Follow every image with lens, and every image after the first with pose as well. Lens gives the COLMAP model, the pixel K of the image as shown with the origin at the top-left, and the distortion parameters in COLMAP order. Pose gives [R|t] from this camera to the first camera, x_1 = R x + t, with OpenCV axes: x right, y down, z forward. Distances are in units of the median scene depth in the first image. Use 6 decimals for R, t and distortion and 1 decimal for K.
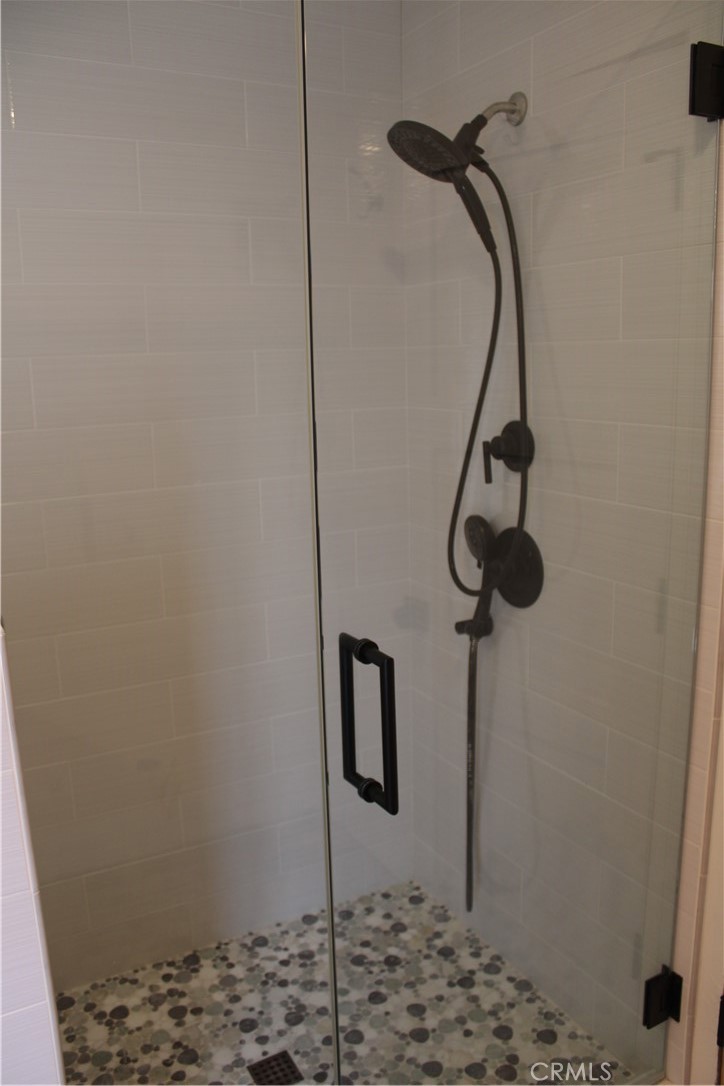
lens RADIAL K [[896.4, 0, 362.0], [0, 896.4, 543.0], [0, 0, 1]] dist [-0.163651, 0.133902]
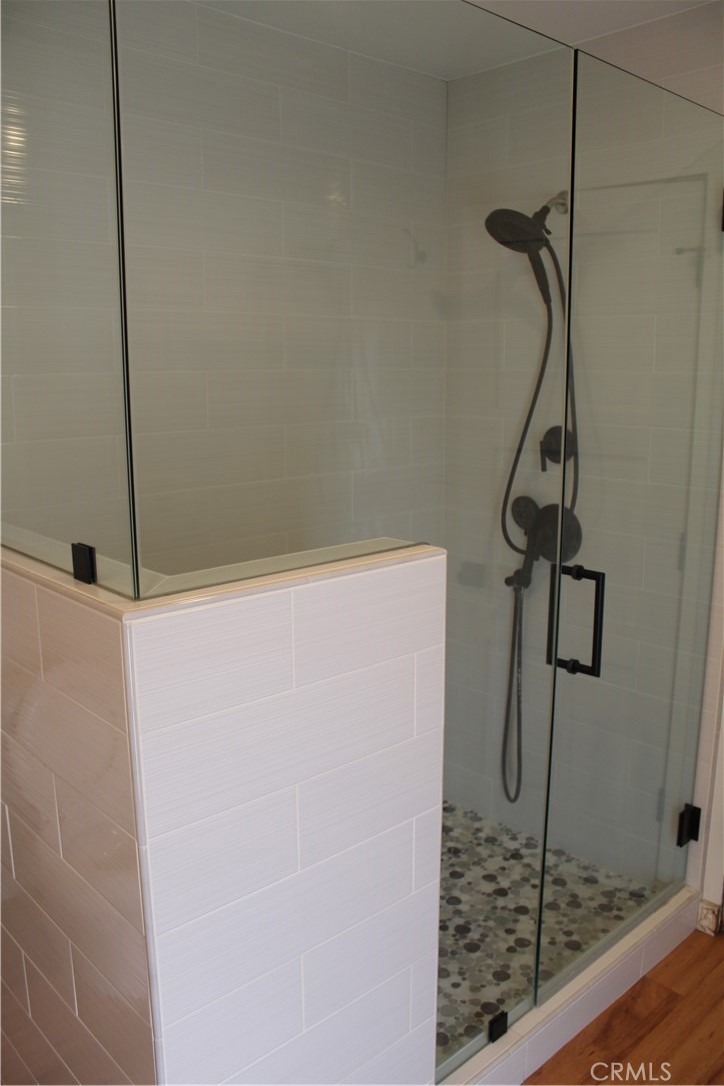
lens RADIAL K [[896.4, 0, 362.0], [0, 896.4, 543.0], [0, 0, 1]] dist [-0.163651, 0.133902]
pose [[0.969742, -0.031295, 0.242118, -0.435219], [0.033522, 0.999425, -0.005083, 0.037909], [-0.241820, 0.013046, 0.970233, -0.242702]]
